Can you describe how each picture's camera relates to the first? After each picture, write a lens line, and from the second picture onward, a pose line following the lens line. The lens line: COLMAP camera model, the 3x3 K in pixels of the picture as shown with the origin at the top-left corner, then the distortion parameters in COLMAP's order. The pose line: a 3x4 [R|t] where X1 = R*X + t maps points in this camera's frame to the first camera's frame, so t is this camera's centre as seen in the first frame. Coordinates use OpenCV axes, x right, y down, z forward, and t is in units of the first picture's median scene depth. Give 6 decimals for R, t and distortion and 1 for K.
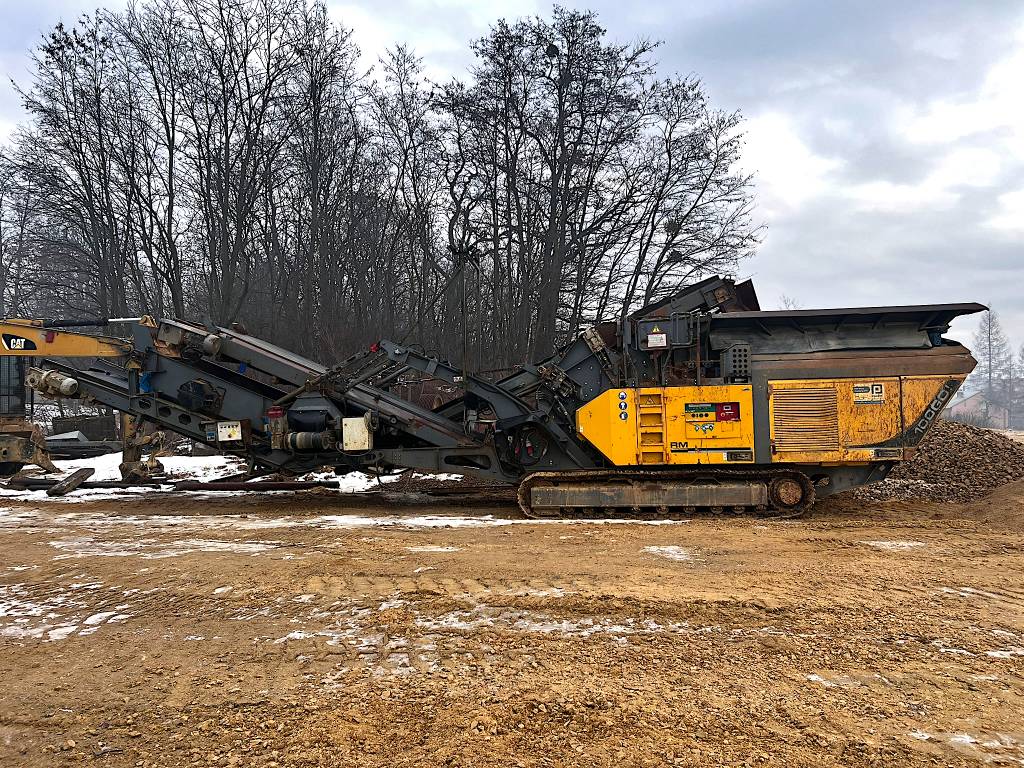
lens RADIAL K [[768.2, 0, 483.5], [0, 768.2, 380.8], [0, 0, 1]] dist [0.042376, -0.115721]
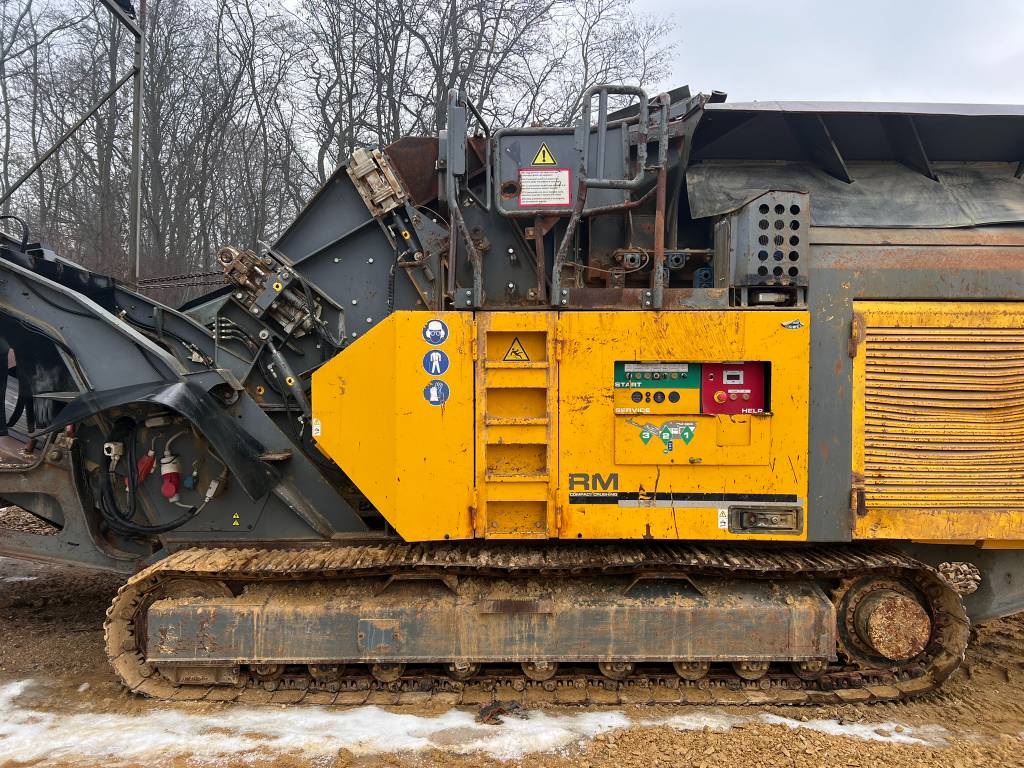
lens RADIAL K [[767.2, 0, 511.3], [0, 767.2, 389.1], [0, 0, 1]] dist [0.056329, -0.066248]
pose [[0.987383, 0.029304, 0.155613, 0.163521], [-0.035985, 0.998540, 0.040290, 0.029820], [-0.154205, -0.045381, 0.986996, 0.670212]]
